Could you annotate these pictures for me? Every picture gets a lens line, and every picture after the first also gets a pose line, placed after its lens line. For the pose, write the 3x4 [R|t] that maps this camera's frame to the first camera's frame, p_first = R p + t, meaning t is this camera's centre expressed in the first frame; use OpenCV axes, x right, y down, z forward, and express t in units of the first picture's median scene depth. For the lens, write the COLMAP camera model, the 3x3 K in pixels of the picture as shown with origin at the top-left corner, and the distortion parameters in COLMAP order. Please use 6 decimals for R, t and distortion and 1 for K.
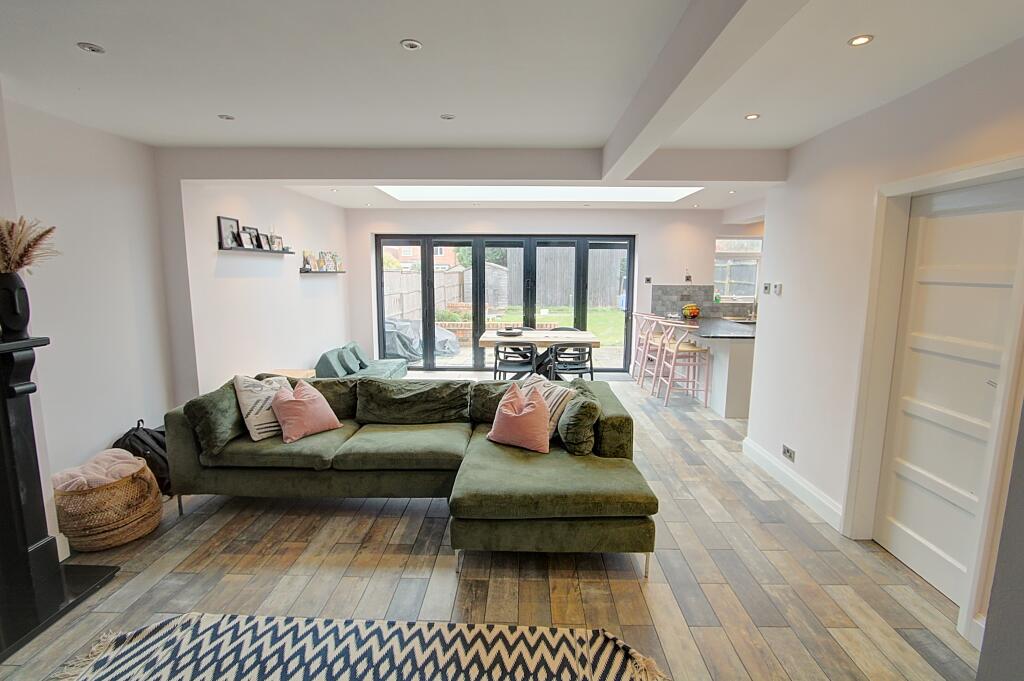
lens RADIAL K [[487.3, 0, 507.2], [0, 487.3, 339.2], [0, 0, 1]] dist [-0.017880, 0.000536]
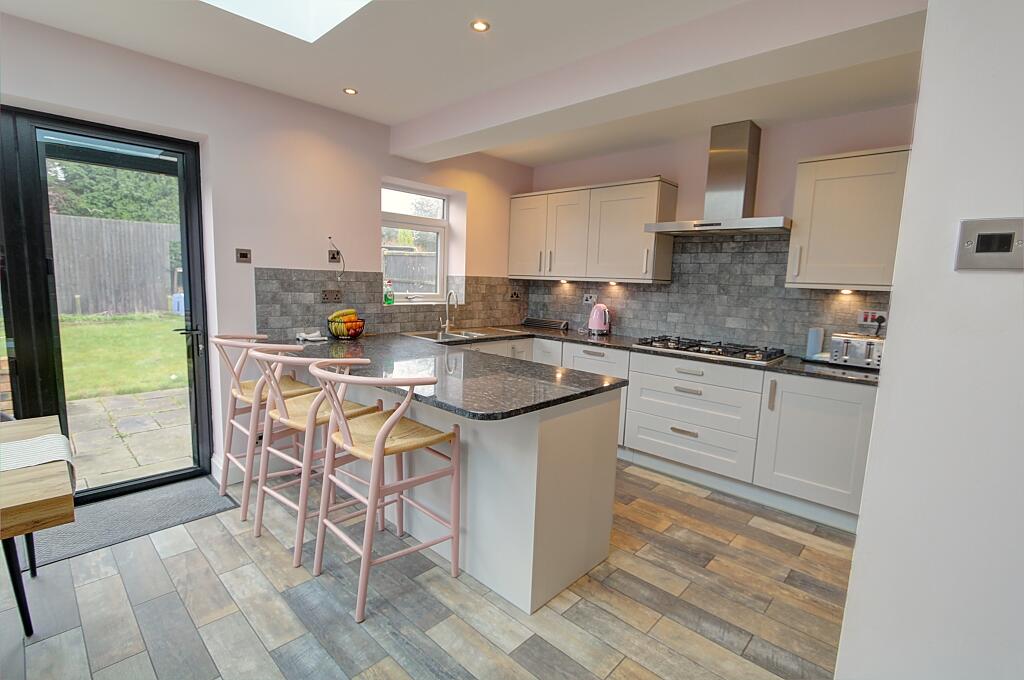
lens RADIAL K [[470.4, 0, 516.2], [0, 470.4, 339.3], [0, 0, 1]] dist [-0.014539, 0.000563]
pose [[0.655221, -0.076025, 0.751602, 0.161691], [0.072756, 0.996649, 0.037385, -0.056841], [-0.751925, 0.030188, 0.658557, 0.669795]]
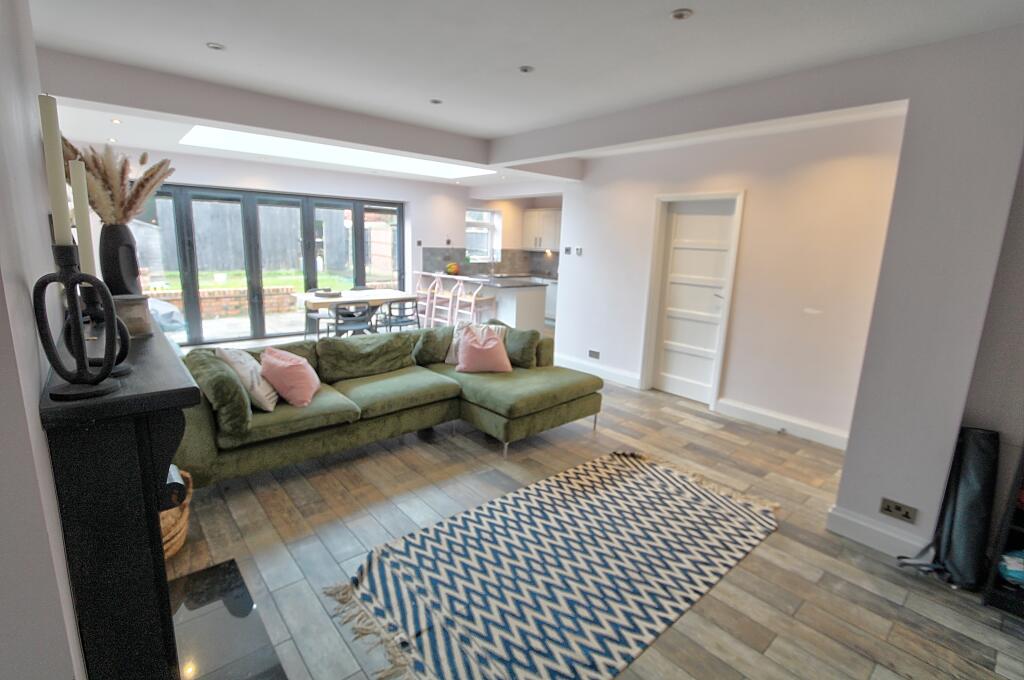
lens RADIAL K [[487.3, 0, 507.2], [0, 487.3, 338.7], [0, 0, 1]] dist [-0.017880, 0.000536]
pose [[0.738013, -0.114914, 0.664929, -0.419734], [0.064914, 0.992913, 0.099548, 0.002484], [-0.671657, -0.030304, 0.740243, -0.002505]]
